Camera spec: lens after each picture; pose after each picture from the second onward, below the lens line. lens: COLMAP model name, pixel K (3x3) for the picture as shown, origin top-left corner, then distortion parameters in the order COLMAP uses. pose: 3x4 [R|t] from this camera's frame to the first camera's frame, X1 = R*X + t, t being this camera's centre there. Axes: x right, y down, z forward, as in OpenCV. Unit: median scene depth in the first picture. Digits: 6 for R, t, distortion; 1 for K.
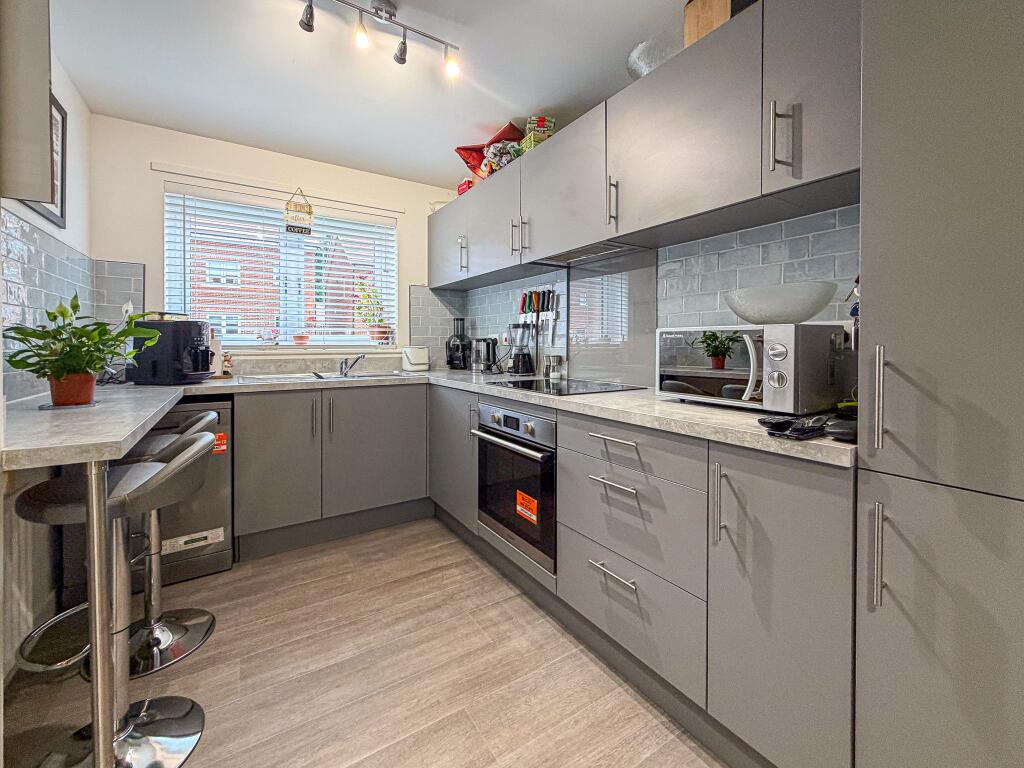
lens RADIAL K [[423.1, 0, 521.8], [0, 423.1, 350.7], [0, 0, 1]] dist [0.001621, 0.000911]
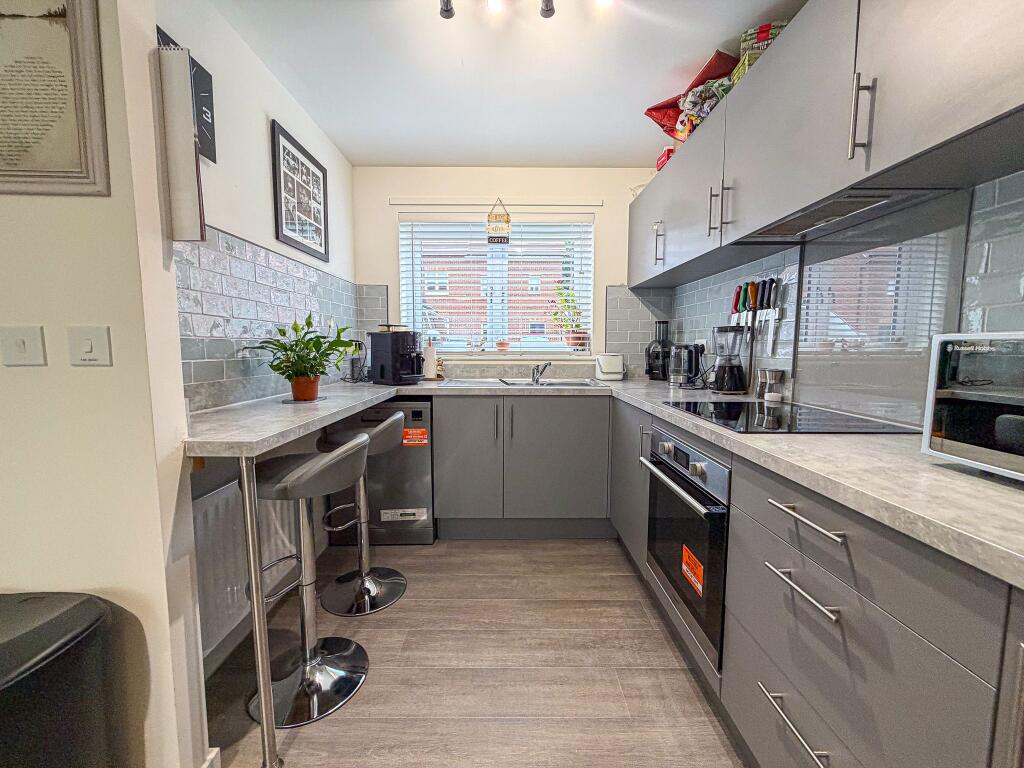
lens RADIAL K [[423.1, 0, 517.8], [0, 423.1, 386.8], [0, 0, 1]] dist [0.001621, 0.000911]
pose [[0.840306, 0.053938, -0.539422, 0.110437], [-0.010694, 0.996494, 0.082983, -0.016573], [0.542007, -0.063962, 0.837936, 0.161999]]
